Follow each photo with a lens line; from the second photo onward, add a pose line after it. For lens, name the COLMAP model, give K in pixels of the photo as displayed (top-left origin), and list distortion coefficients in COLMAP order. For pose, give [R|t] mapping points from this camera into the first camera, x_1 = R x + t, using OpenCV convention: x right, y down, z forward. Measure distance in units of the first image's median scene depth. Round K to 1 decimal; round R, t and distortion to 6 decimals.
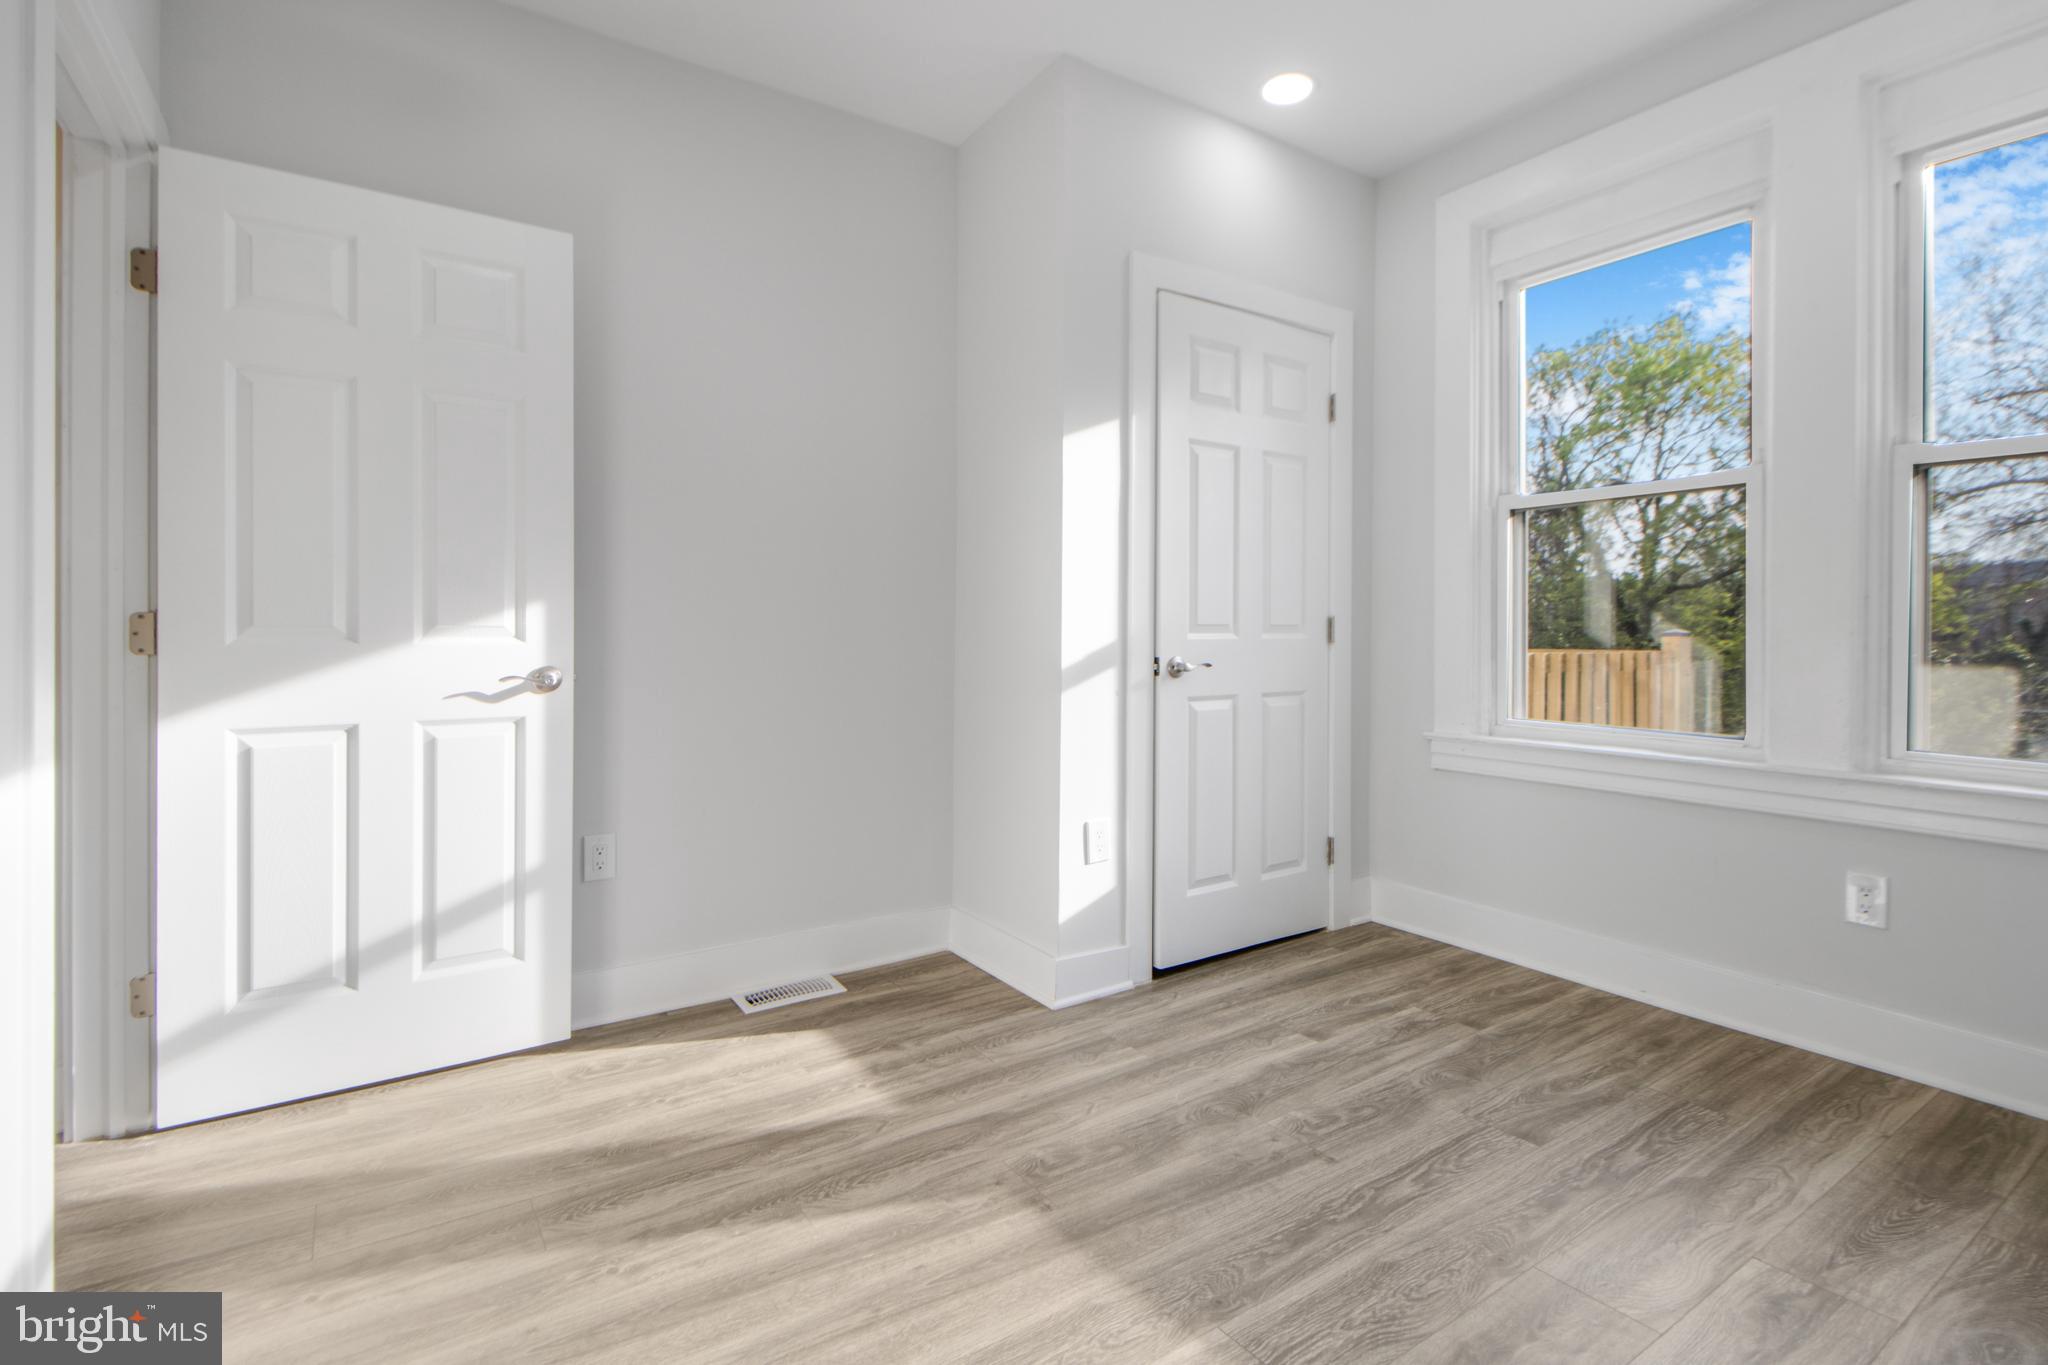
lens RADIAL K [[947.1, 0, 1022.8], [0, 947.1, 633.7], [0, 0, 1]] dist [0.020475, -0.012760]
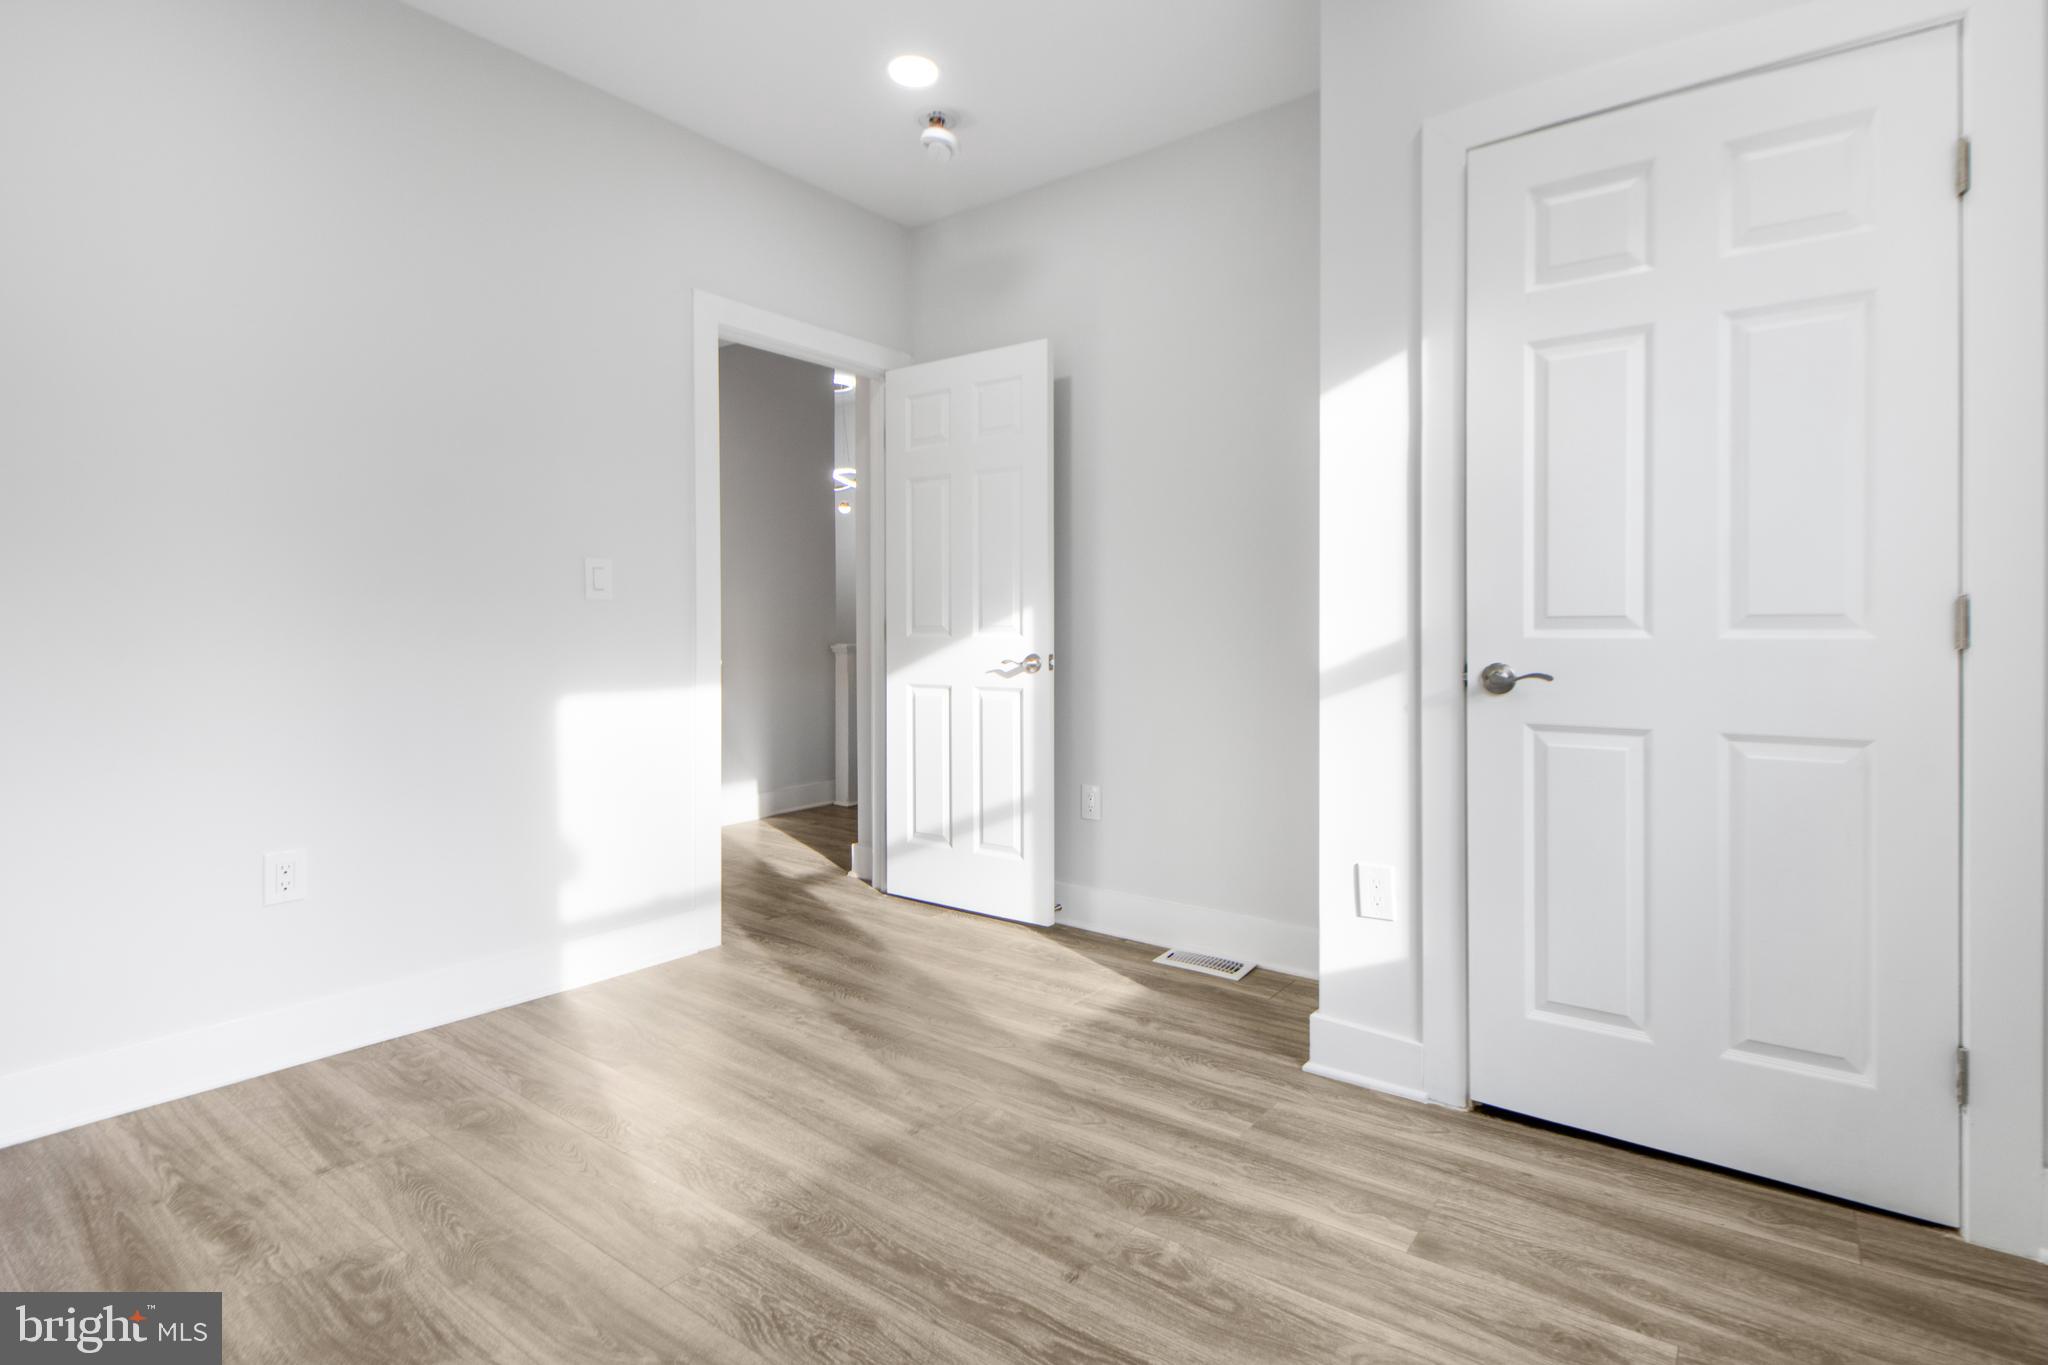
lens RADIAL K [[994.9, 0, 1124.6], [0, 994.9, 637.3], [0, 0, 1]] dist [0.023996, -0.012840]
pose [[0.376682, 0.006862, -0.926317, 0.881262], [-0.002847, 0.999976, 0.006250, 0.001601], [0.926338, 0.000283, 0.376693, 0.562882]]
